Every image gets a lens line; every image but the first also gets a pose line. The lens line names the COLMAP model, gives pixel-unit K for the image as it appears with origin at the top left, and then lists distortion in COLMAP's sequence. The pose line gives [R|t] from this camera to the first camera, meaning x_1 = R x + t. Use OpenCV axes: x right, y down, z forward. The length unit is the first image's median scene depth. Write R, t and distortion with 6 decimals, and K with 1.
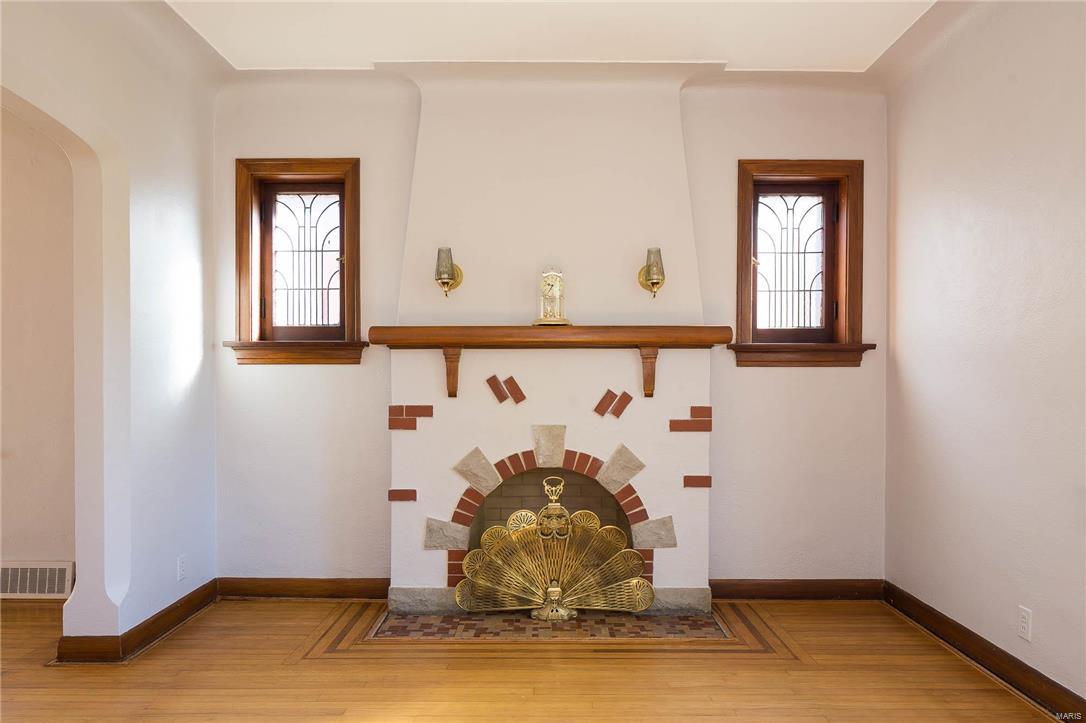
lens RADIAL K [[757.3, 0, 556.6], [0, 757.3, 382.0], [0, 0, 1]] dist [-0.012375, 0.003353]
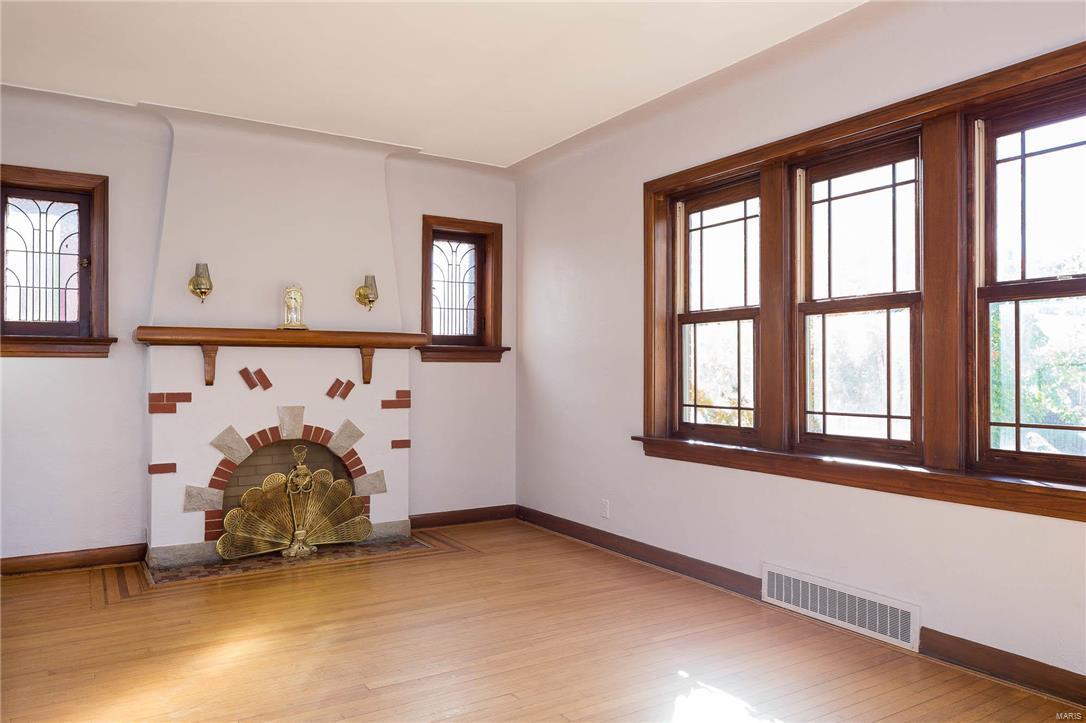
lens RADIAL K [[744.5, 0, 535.3], [0, 744.5, 363.0], [0, 0, 1]] dist [-0.001765, -0.002375]
pose [[0.859594, 0.005038, 0.510953, -0.300049], [0.003497, 0.999870, -0.015743, 0.004497], [-0.510965, 0.015320, 0.859465, -0.305291]]
